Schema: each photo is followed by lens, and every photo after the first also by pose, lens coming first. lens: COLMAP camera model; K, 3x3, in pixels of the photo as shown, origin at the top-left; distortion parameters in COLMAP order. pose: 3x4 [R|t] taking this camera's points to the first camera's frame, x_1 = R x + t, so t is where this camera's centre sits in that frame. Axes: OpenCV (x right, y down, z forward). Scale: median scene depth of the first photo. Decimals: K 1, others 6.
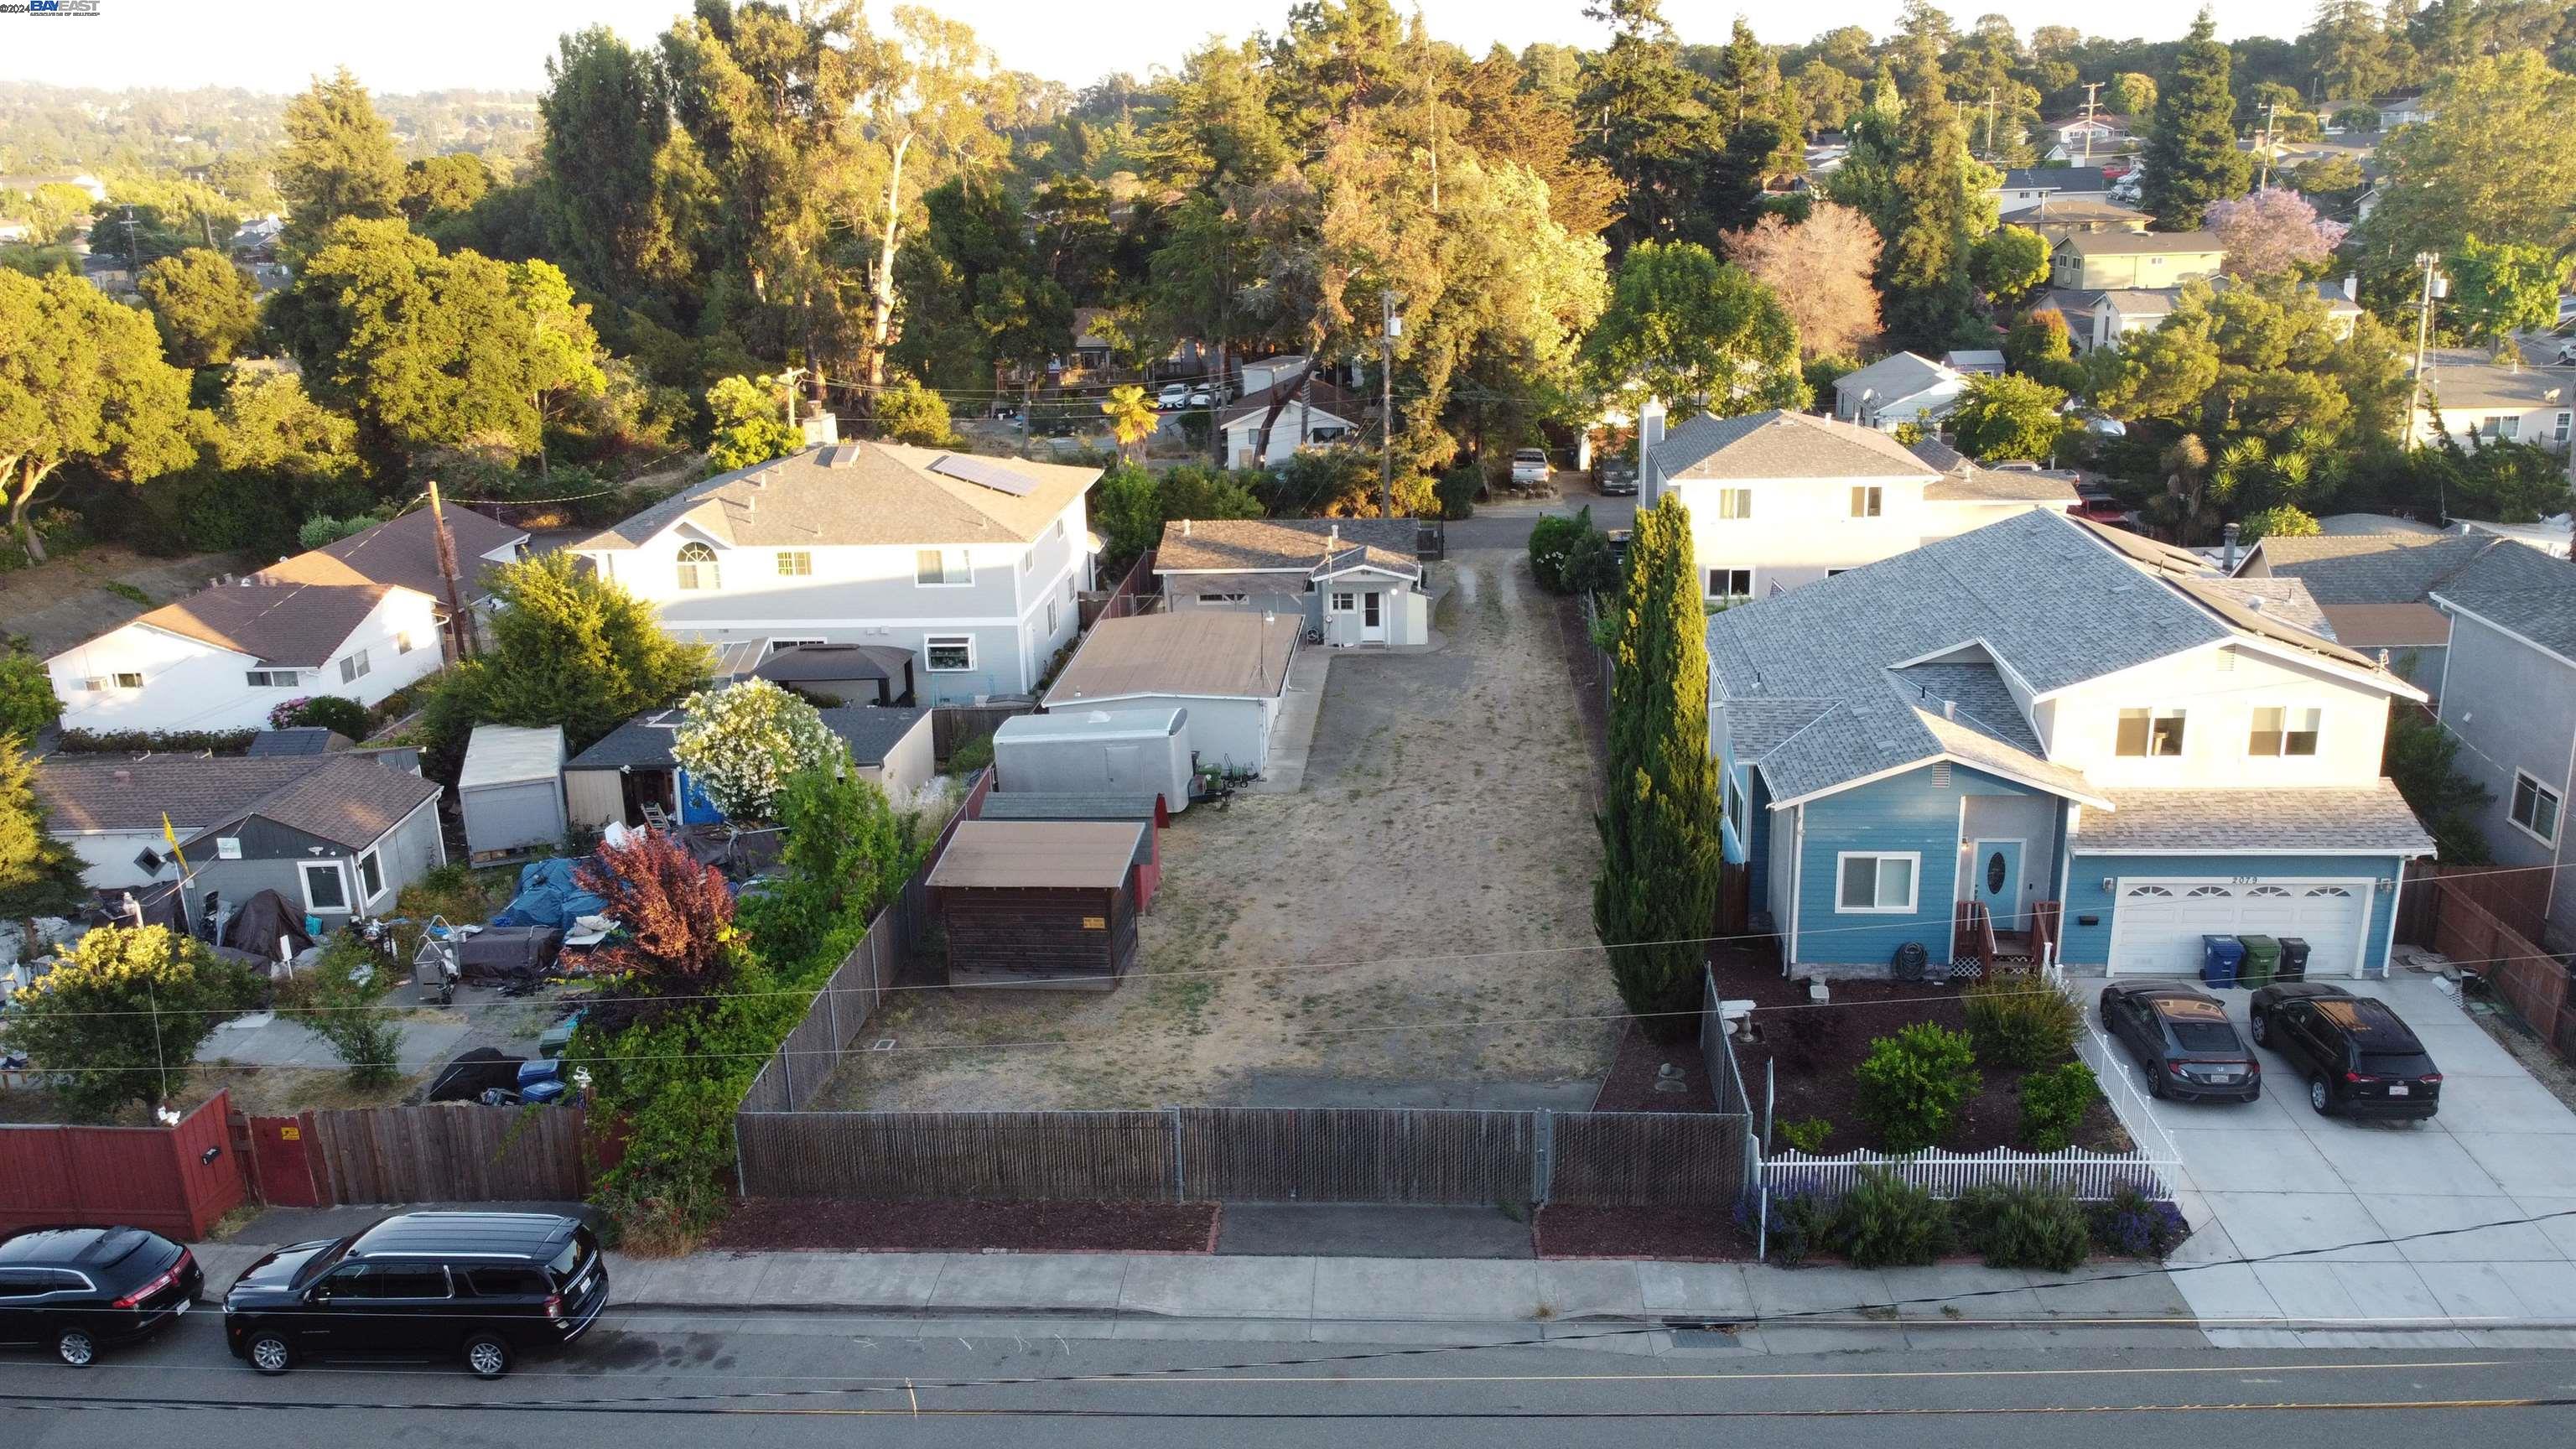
lens RADIAL K [[1946.5, 0, 1298.8], [0, 1946.5, 709.9], [0, 0, 1]] dist [0.003605, -0.004984]
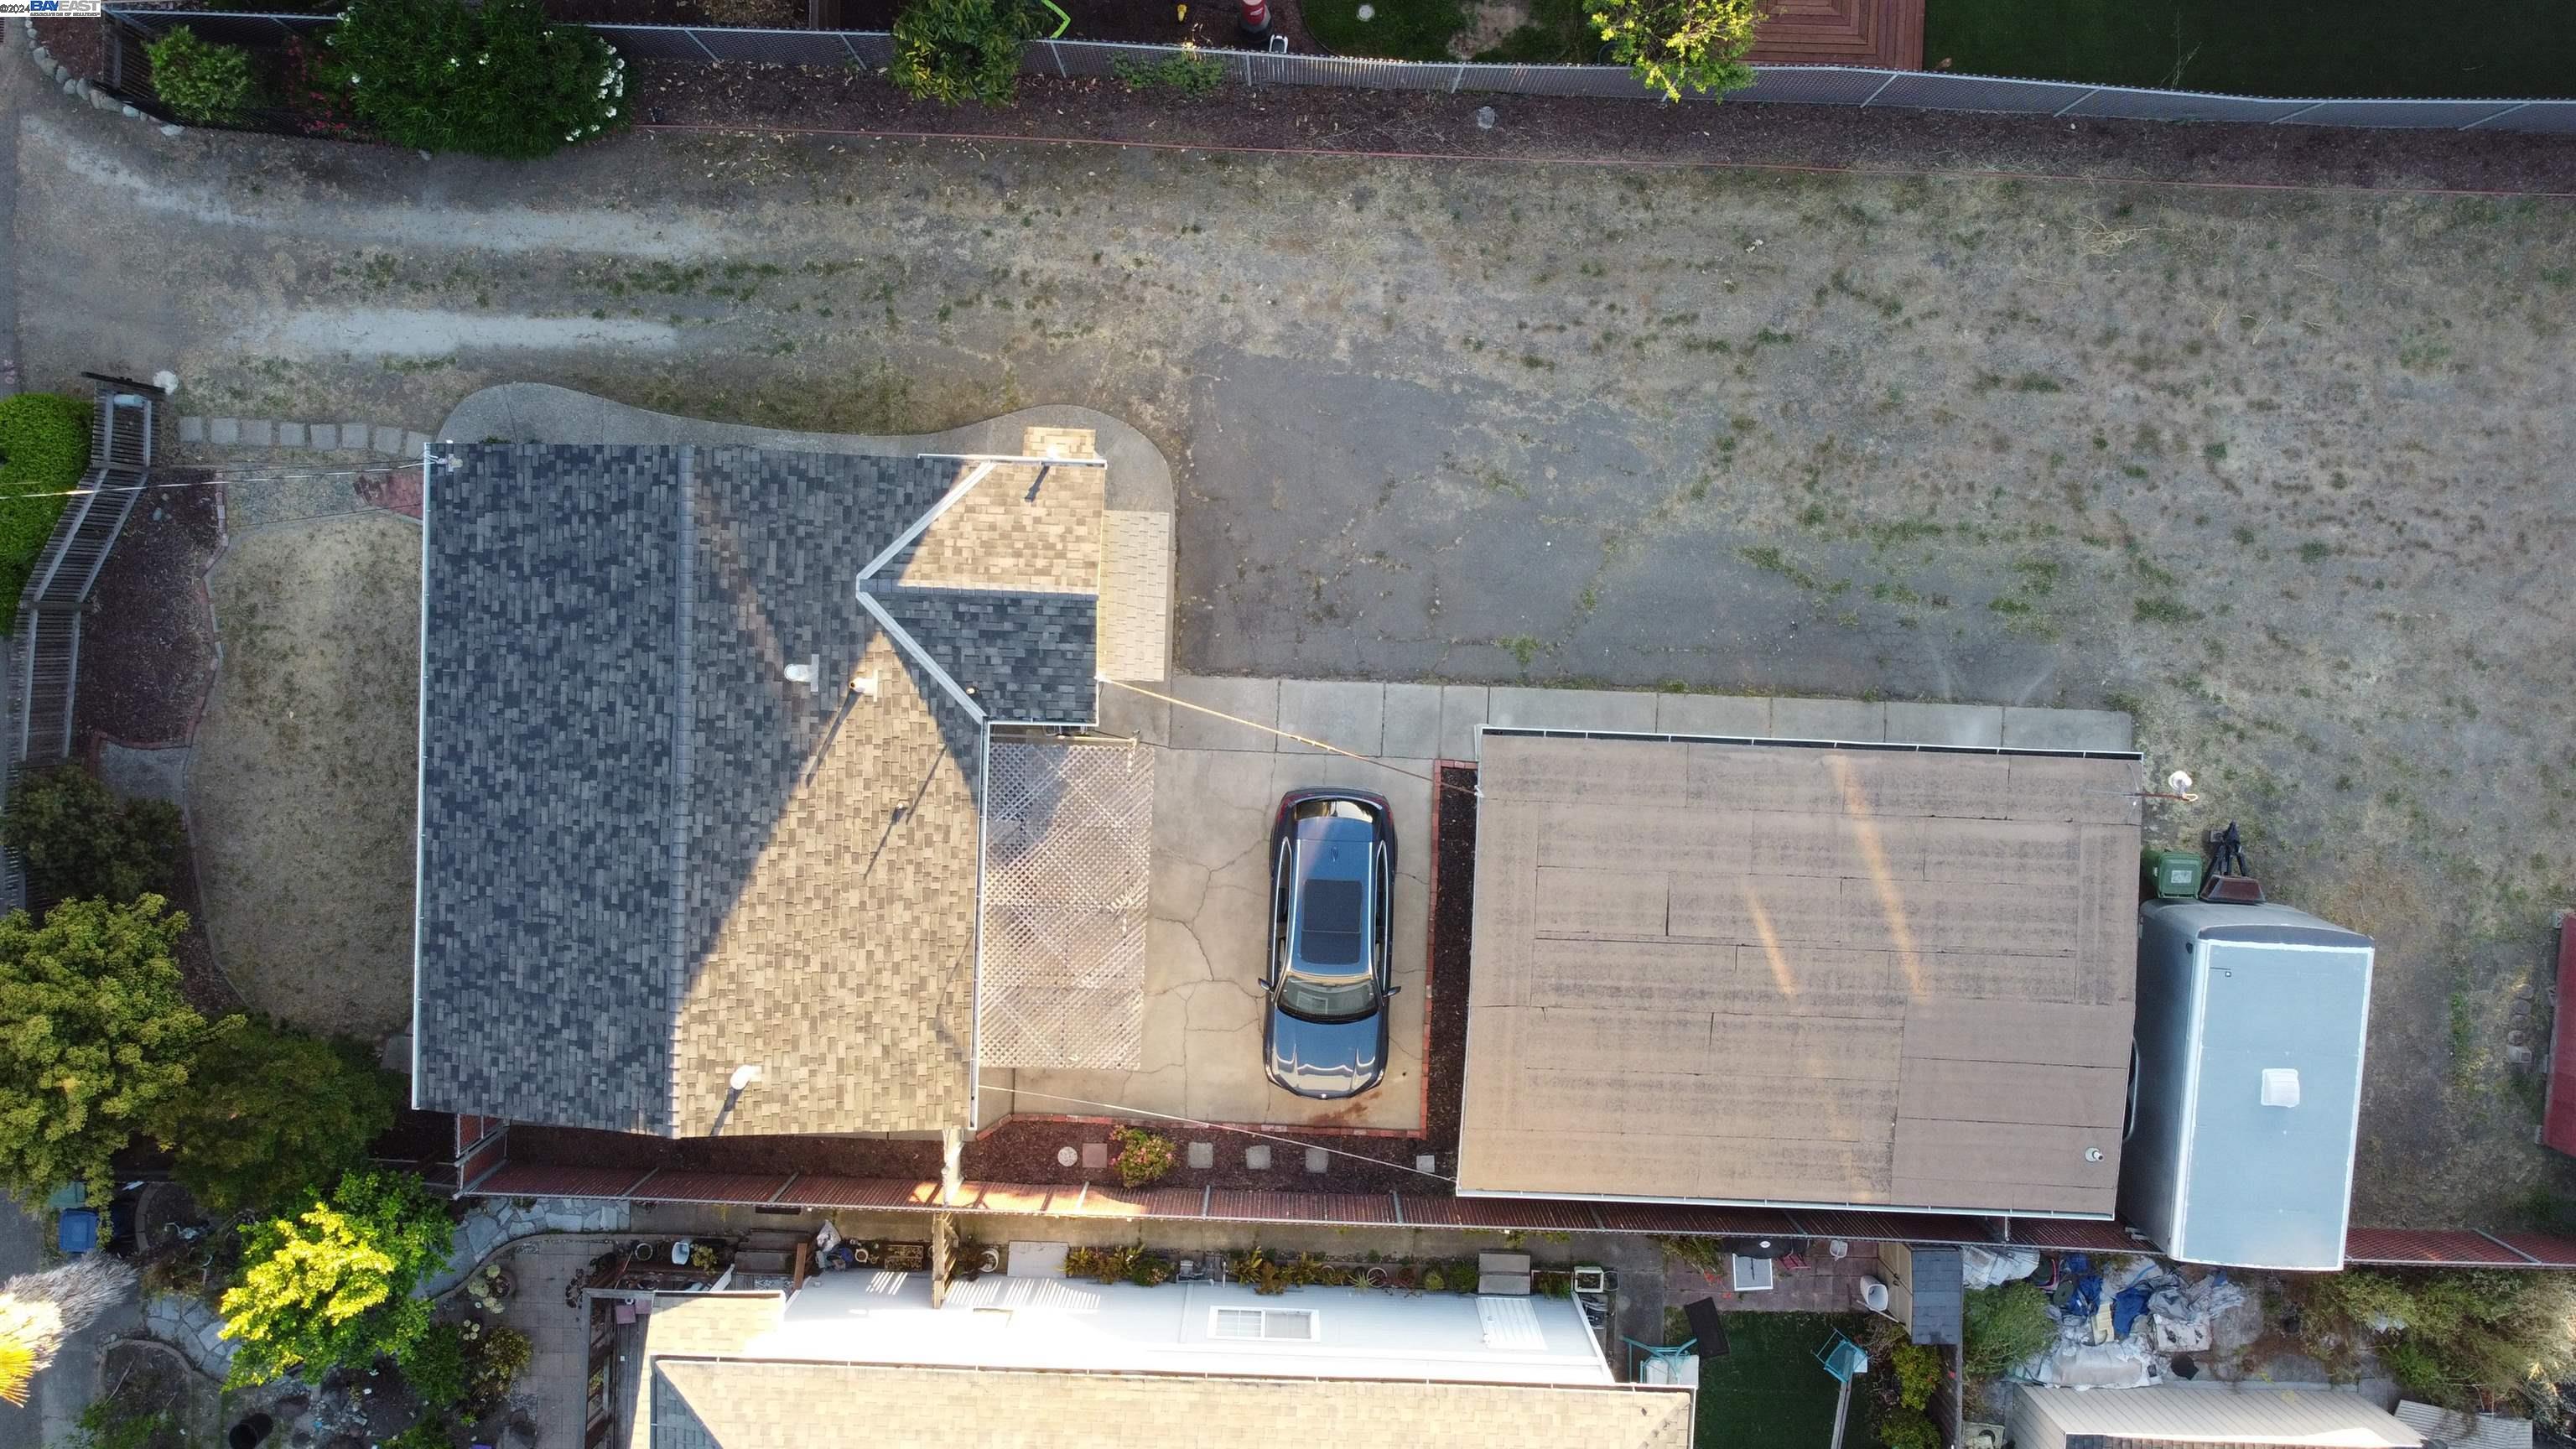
lens RADIAL K [[1948.5, 0, 1288.3], [0, 1948.5, 713.4], [0, 0, 1]] dist [-0.001187, 0.001606]
pose [[-0.038536, -0.999220, -0.008598, 0.013861], [0.287781, -0.019337, 0.957501, -0.564734], [-0.956921, 0.034424, 0.288302, 1.076839]]
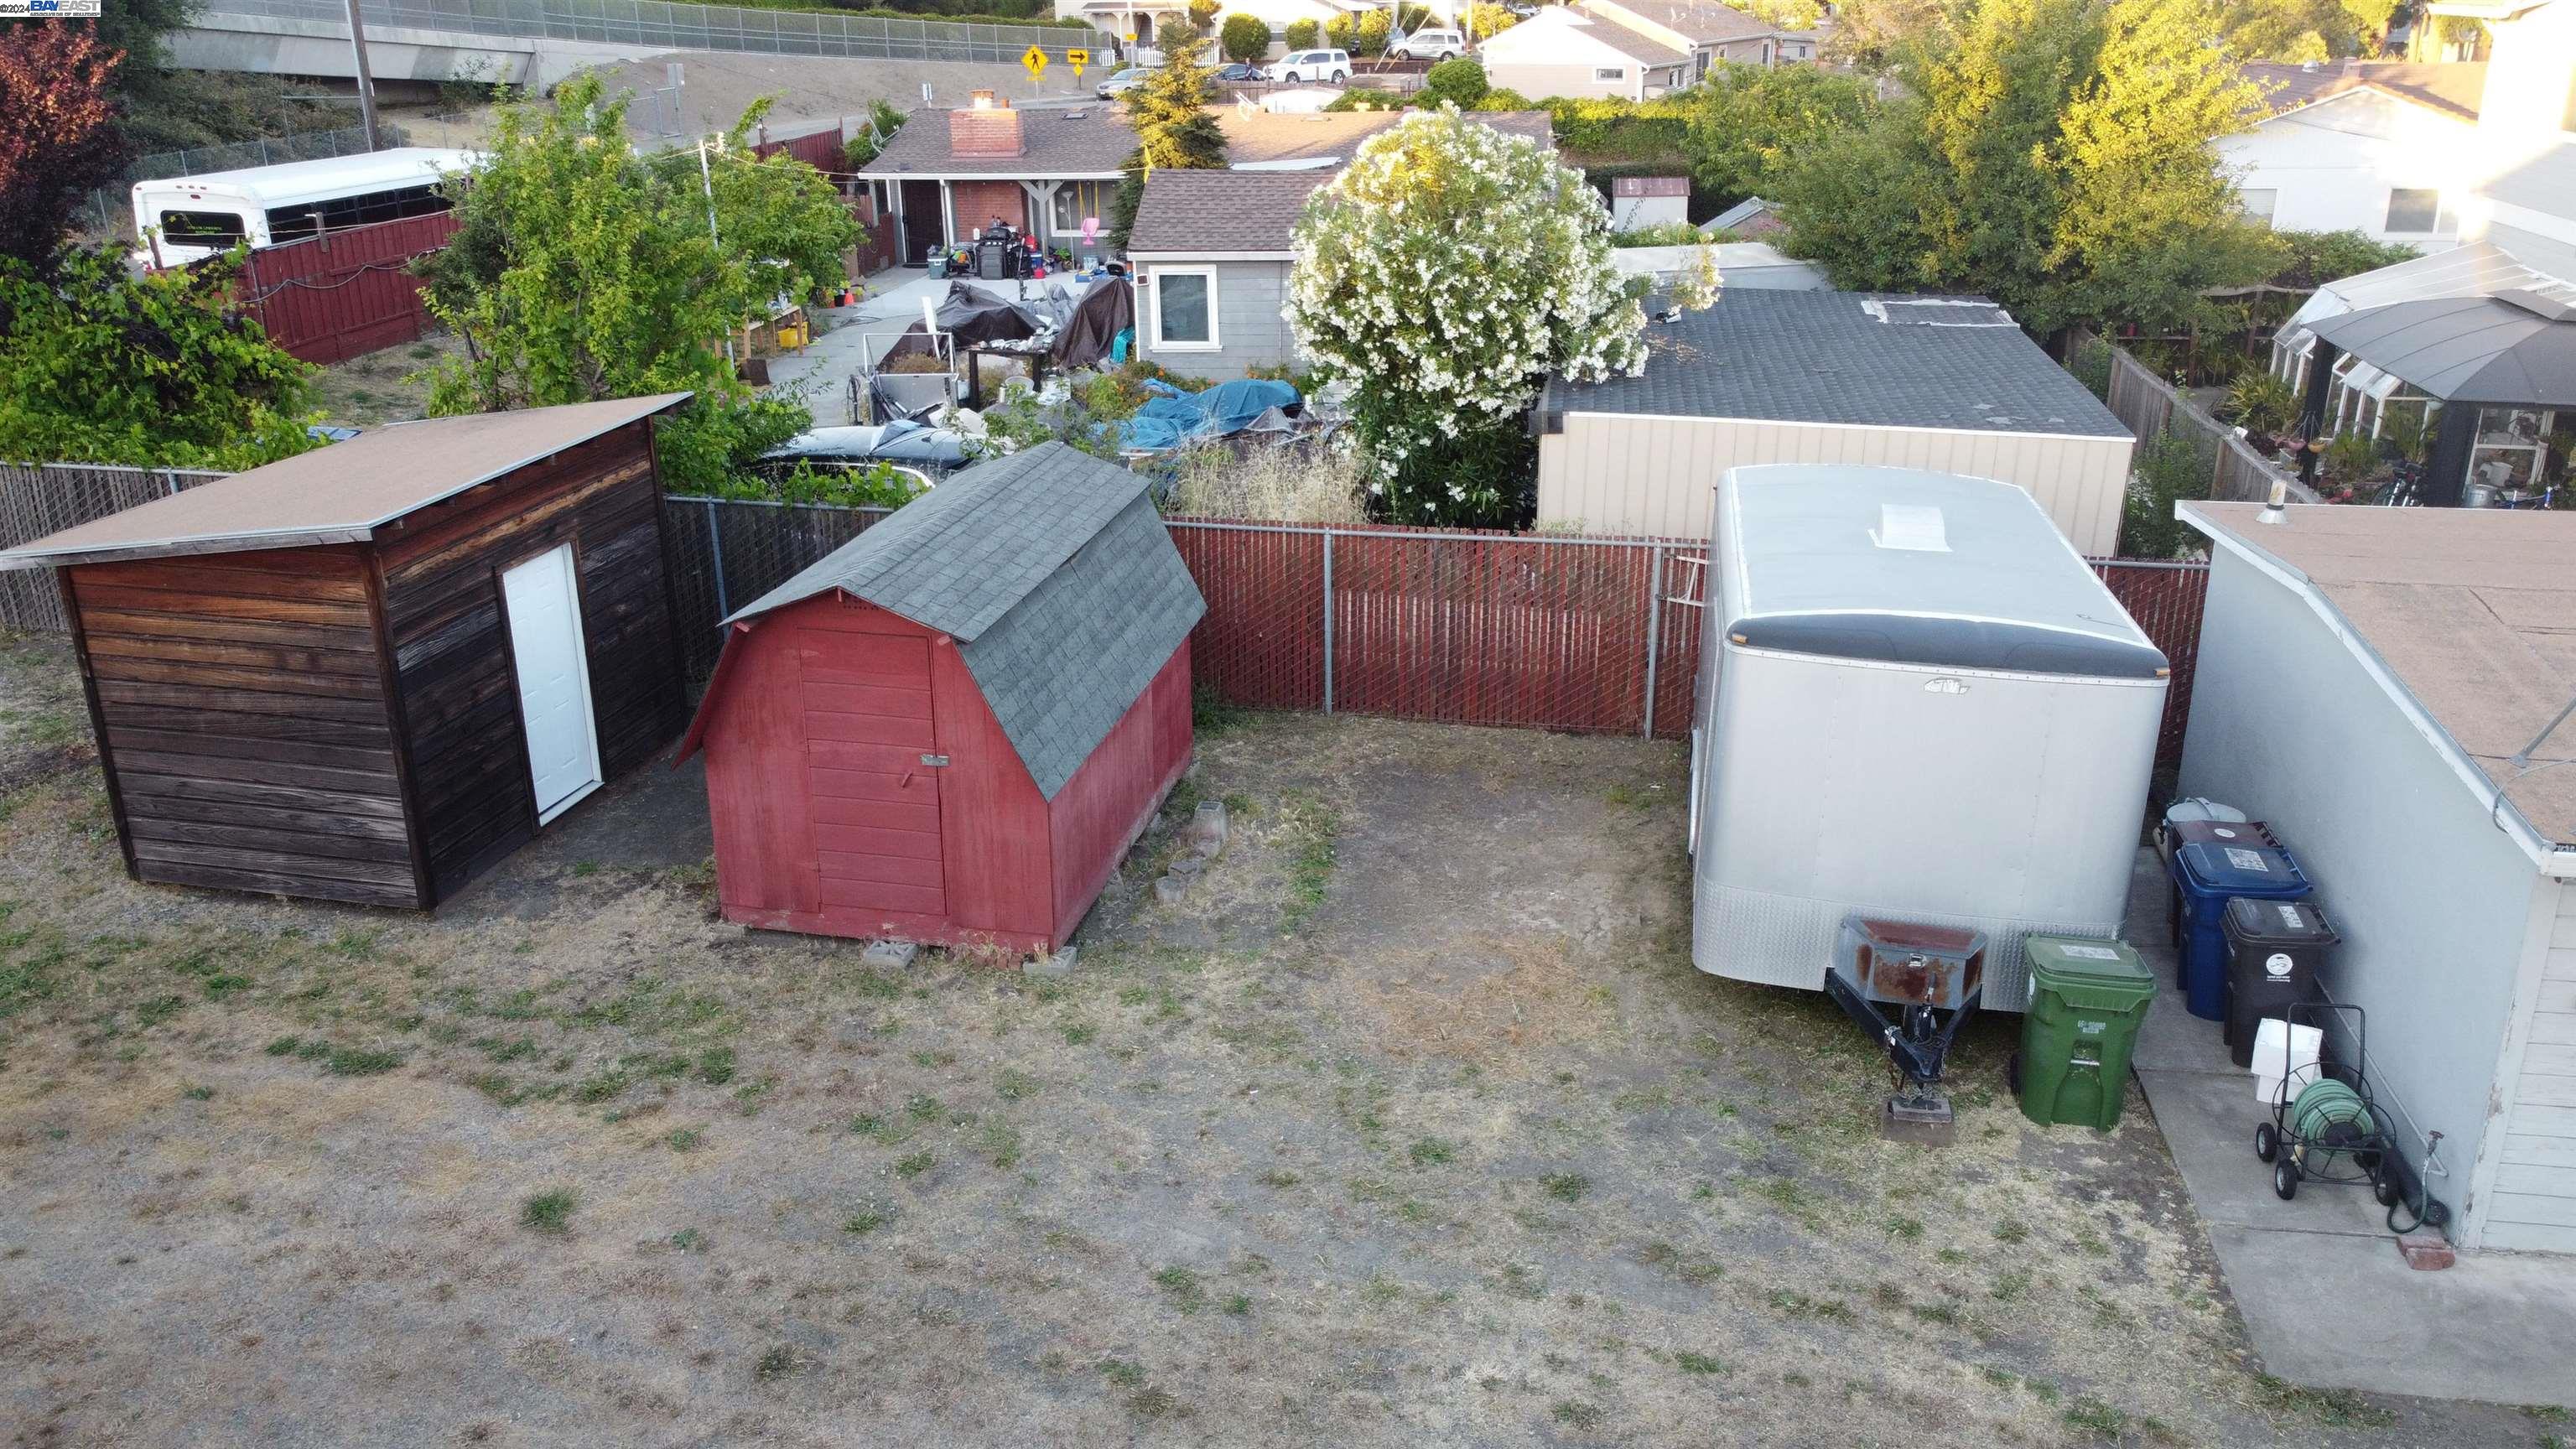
lens RADIAL K [[1947.0, 0, 1293.3], [0, 1947.0, 708.9], [0, 0, 1]] dist [0.006924, -0.008910]
pose [[-0.103969, 0.378165, -0.919881, 0.141926], [-0.265487, 0.880782, 0.392097, -0.052130], [0.958492, 0.284982, 0.008824, 0.906722]]
